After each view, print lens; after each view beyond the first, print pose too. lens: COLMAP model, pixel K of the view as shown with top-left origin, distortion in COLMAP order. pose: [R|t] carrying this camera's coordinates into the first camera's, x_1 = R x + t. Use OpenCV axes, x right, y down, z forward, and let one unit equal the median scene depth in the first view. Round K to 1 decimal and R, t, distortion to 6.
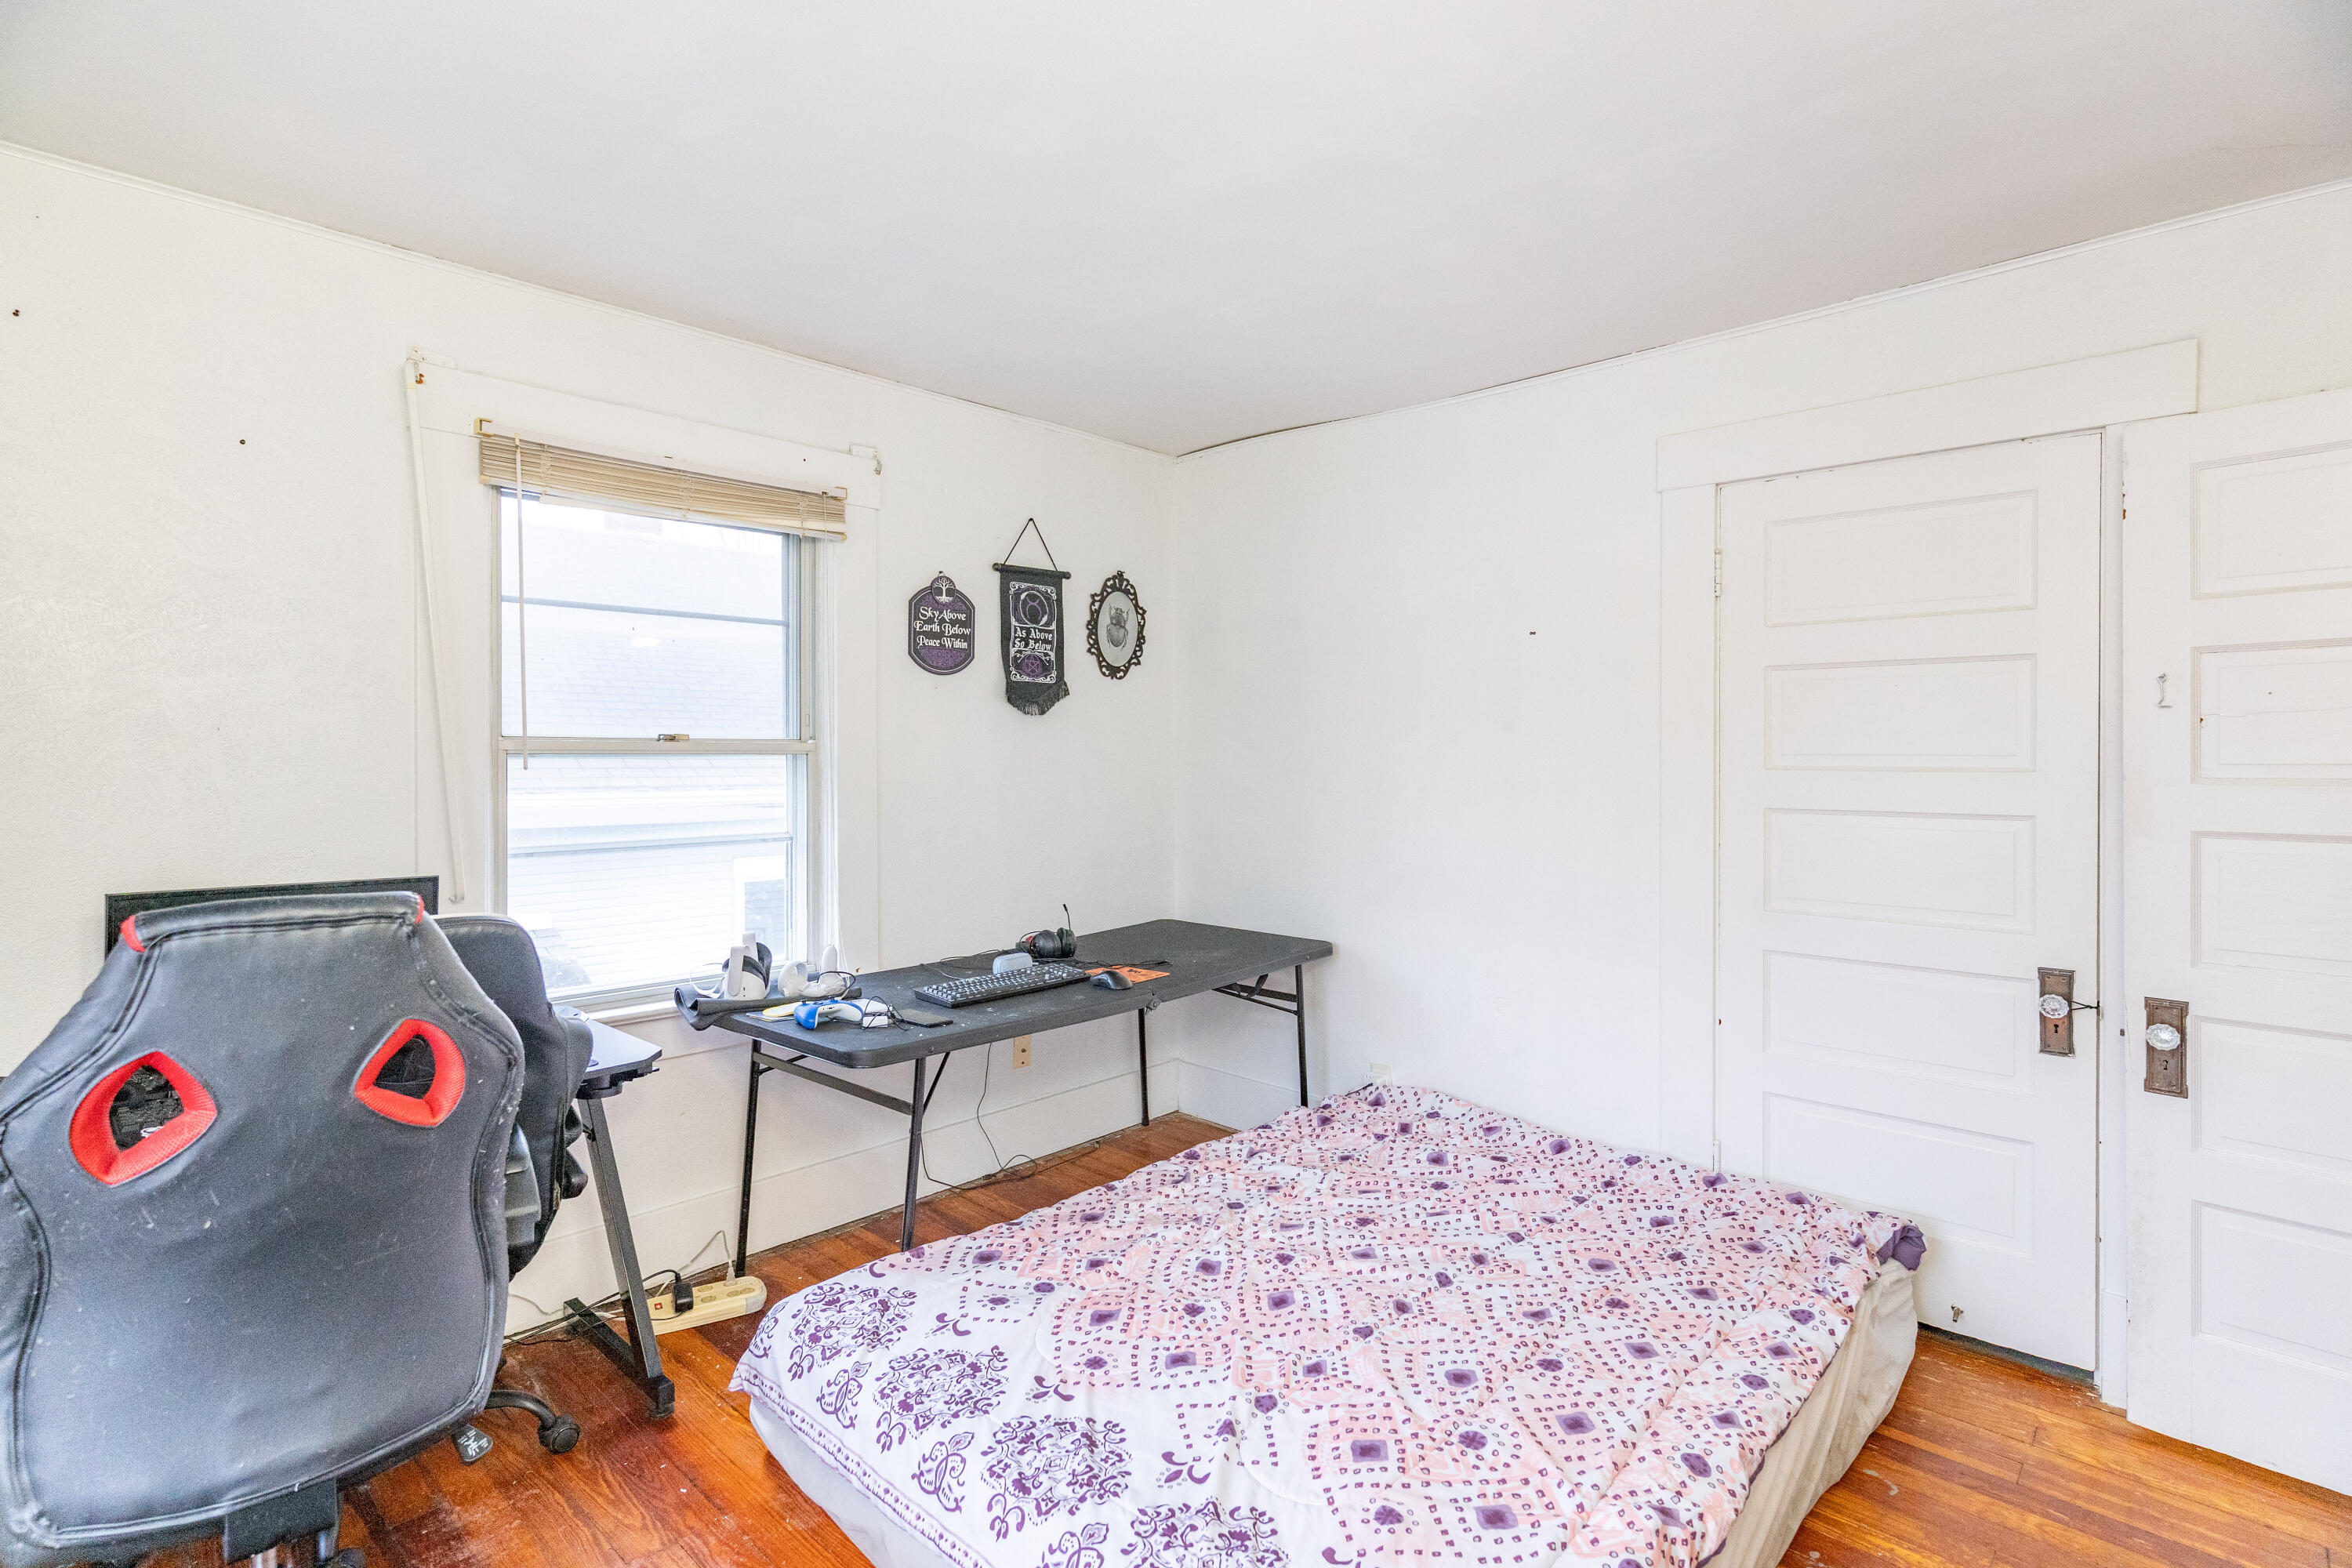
lens RADIAL K [[1140.5, 0, 1169.9], [0, 1140.5, 767.2], [0, 0, 1]] dist [0.004844, 0.000260]
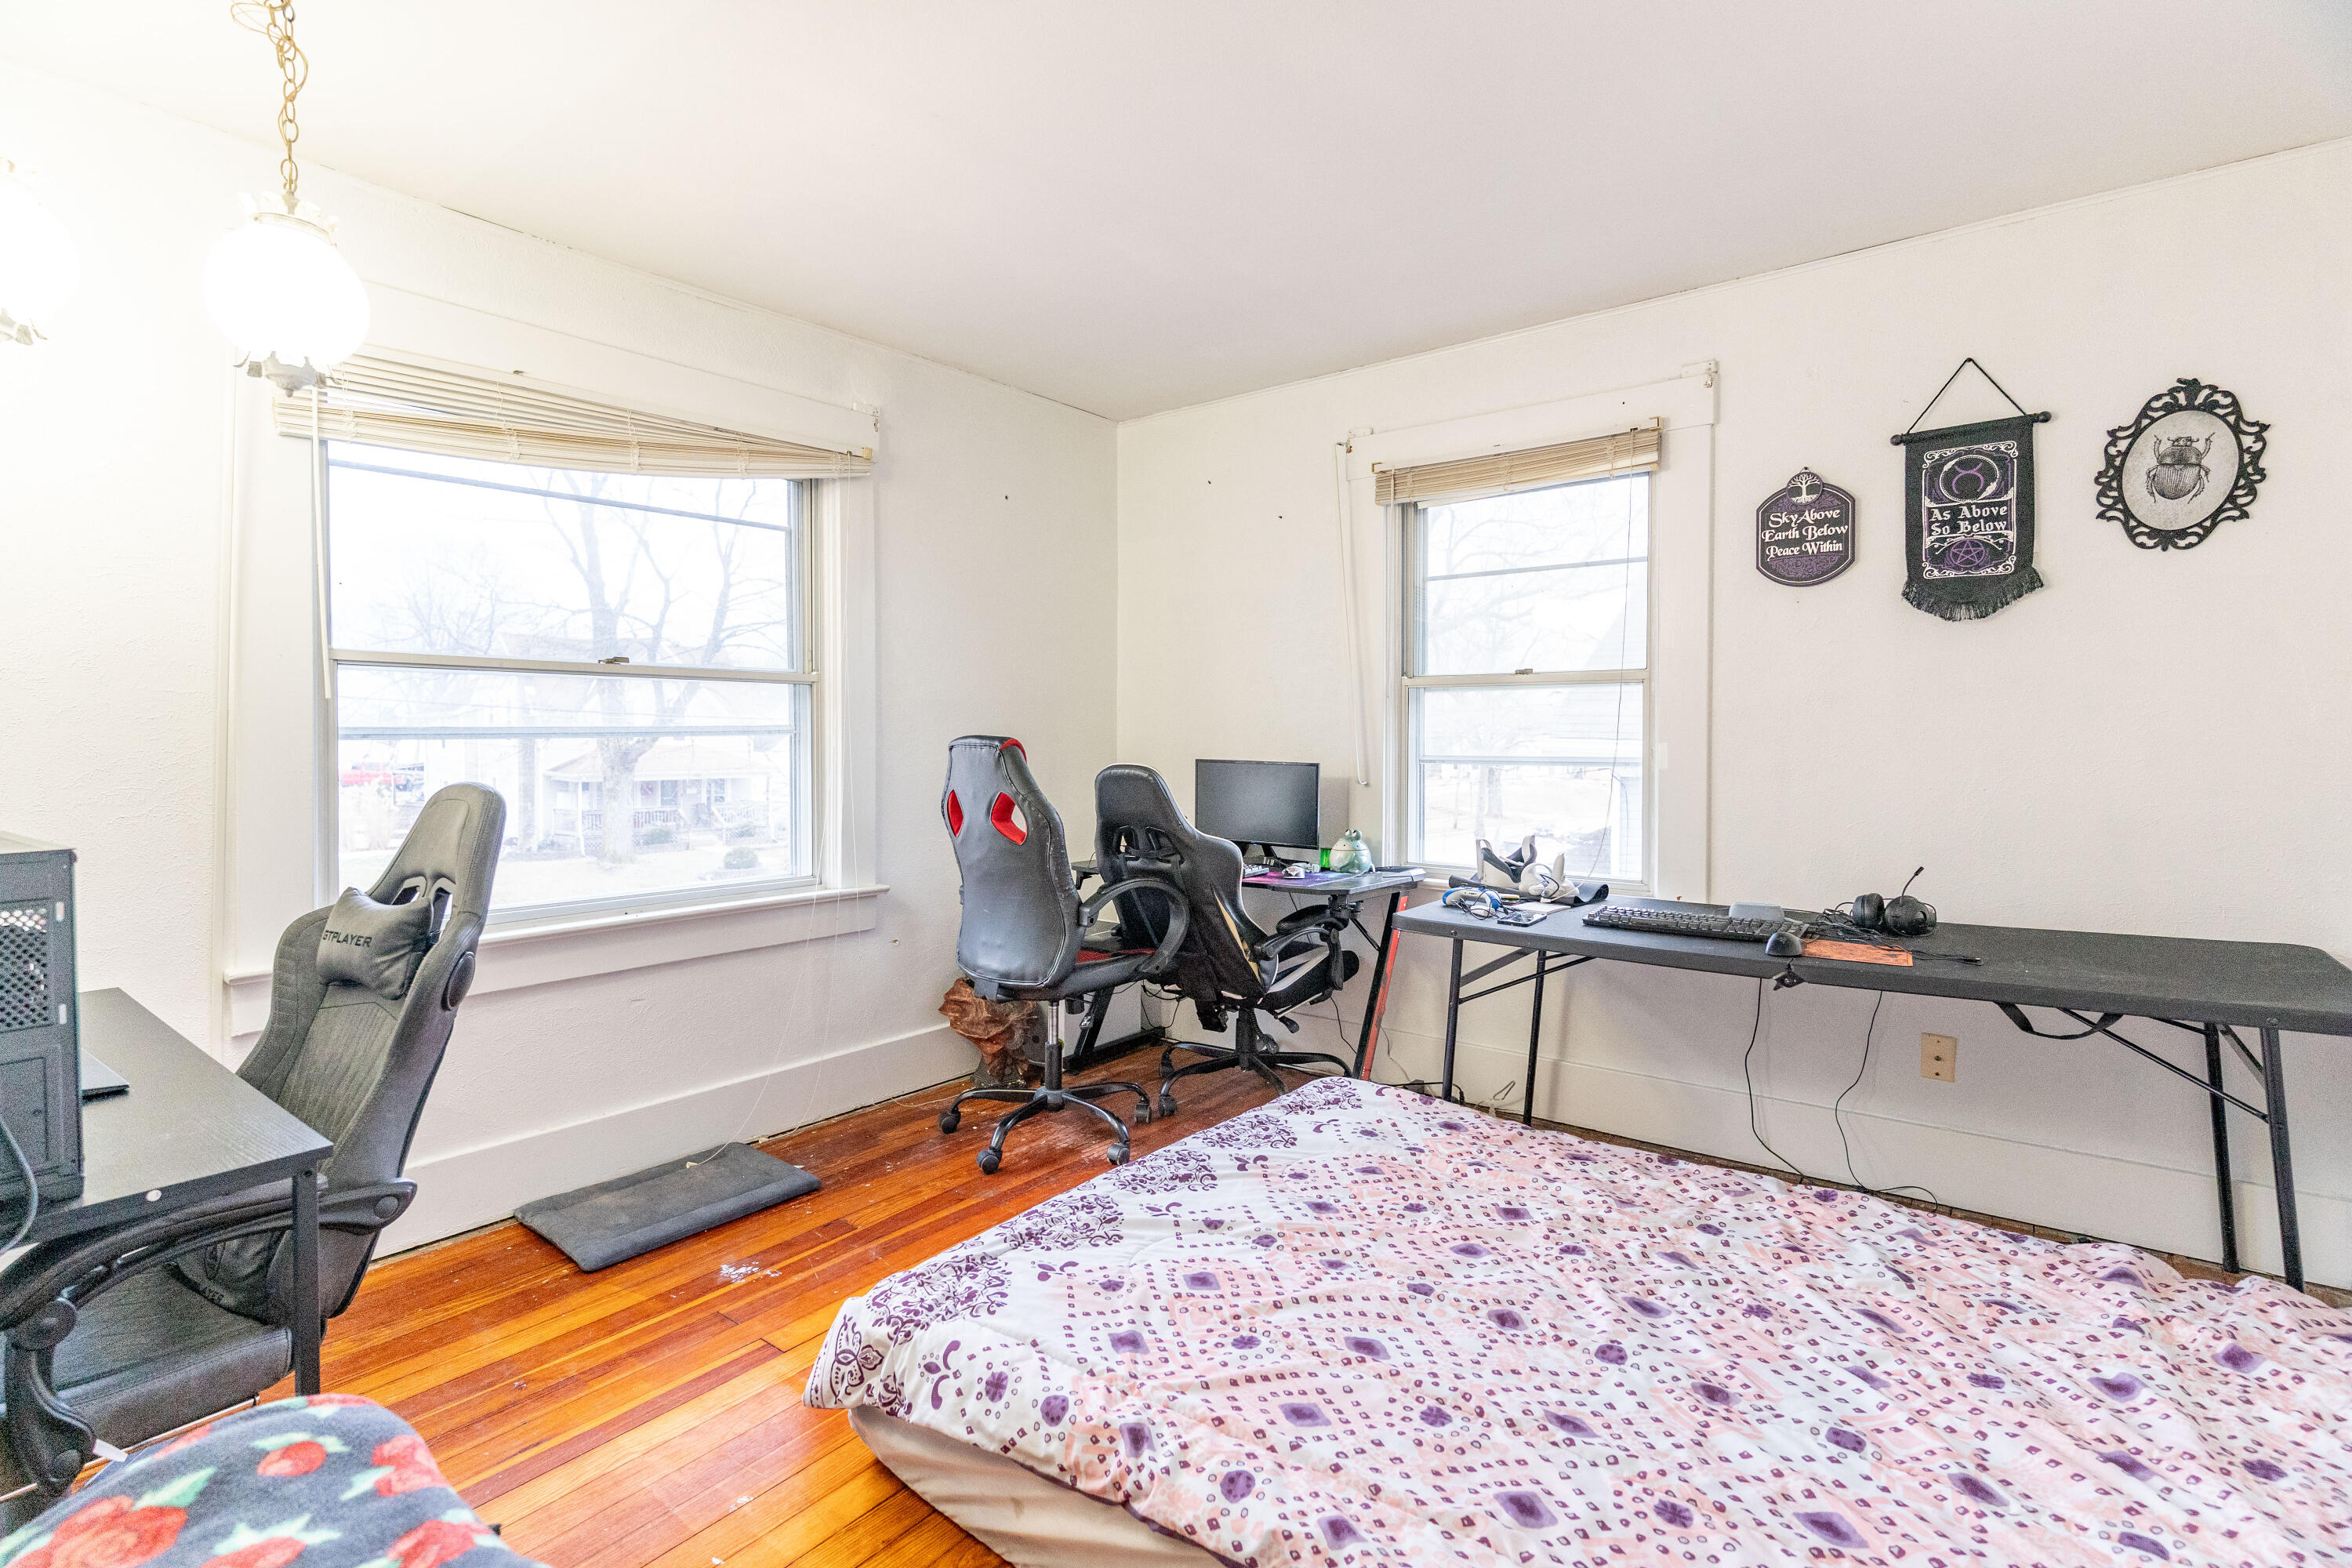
lens RADIAL K [[1140.5, 0, 1170.5], [0, 1140.5, 773.8], [0, 0, 1]] dist [0.004844, 0.000260]
pose [[0.079841, 0.034697, -0.996204, 0.626912], [-0.014331, 0.999331, 0.033658, 0.039235], [0.996705, 0.011590, 0.080284, 0.443023]]
